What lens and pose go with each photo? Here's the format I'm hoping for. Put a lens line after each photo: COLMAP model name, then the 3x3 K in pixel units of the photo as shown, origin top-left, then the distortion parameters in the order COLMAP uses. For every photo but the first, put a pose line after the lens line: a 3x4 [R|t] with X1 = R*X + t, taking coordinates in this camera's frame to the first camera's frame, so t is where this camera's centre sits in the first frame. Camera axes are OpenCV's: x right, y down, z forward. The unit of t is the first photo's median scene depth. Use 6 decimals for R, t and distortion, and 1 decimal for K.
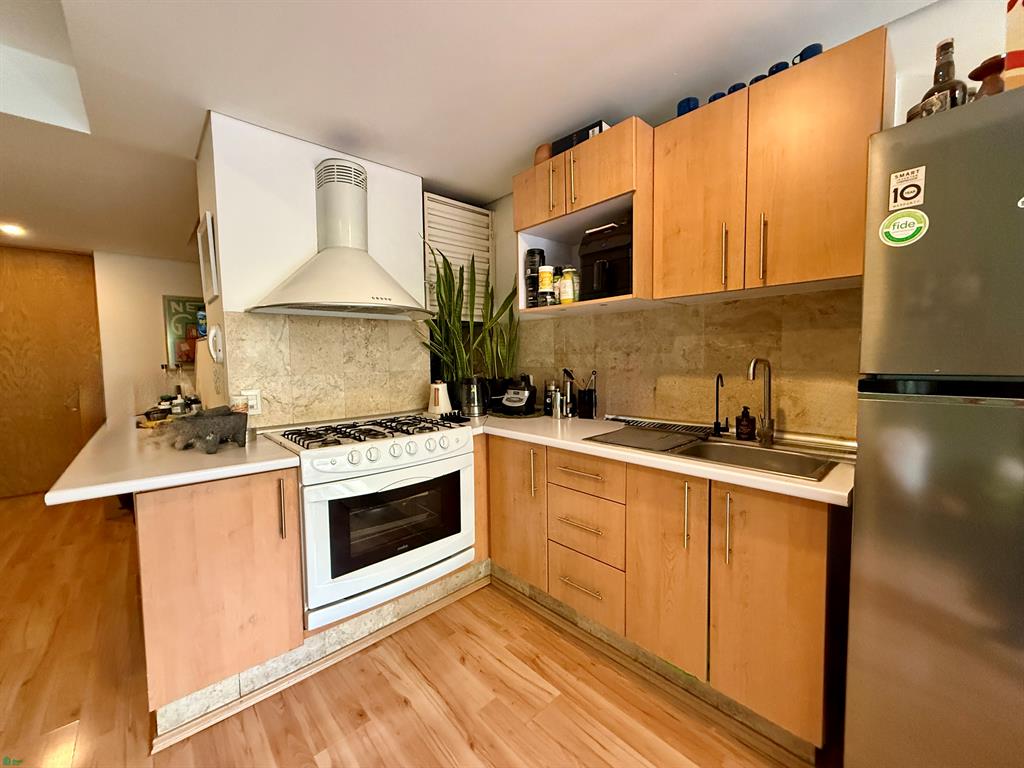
lens RADIAL K [[407.8, 0, 509.0], [0, 407.8, 384.2], [0, 0, 1]] dist [-0.000701, -0.000383]
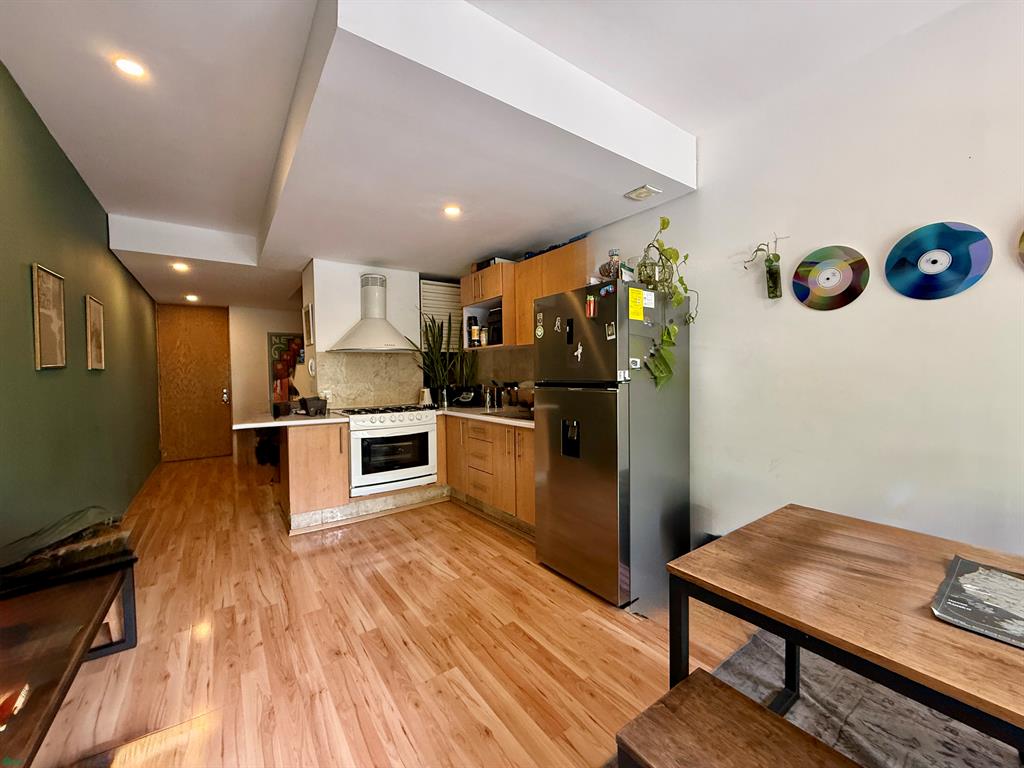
lens RADIAL K [[407.8, 0, 509.0], [0, 407.8, 384.2], [0, 0, 1]] dist [-0.000701, -0.000383]
pose [[0.993759, 0.004360, -0.111461, 0.459828], [-0.008442, 0.999310, -0.036173, 0.048436], [0.111226, 0.036888, 0.993110, -0.858906]]
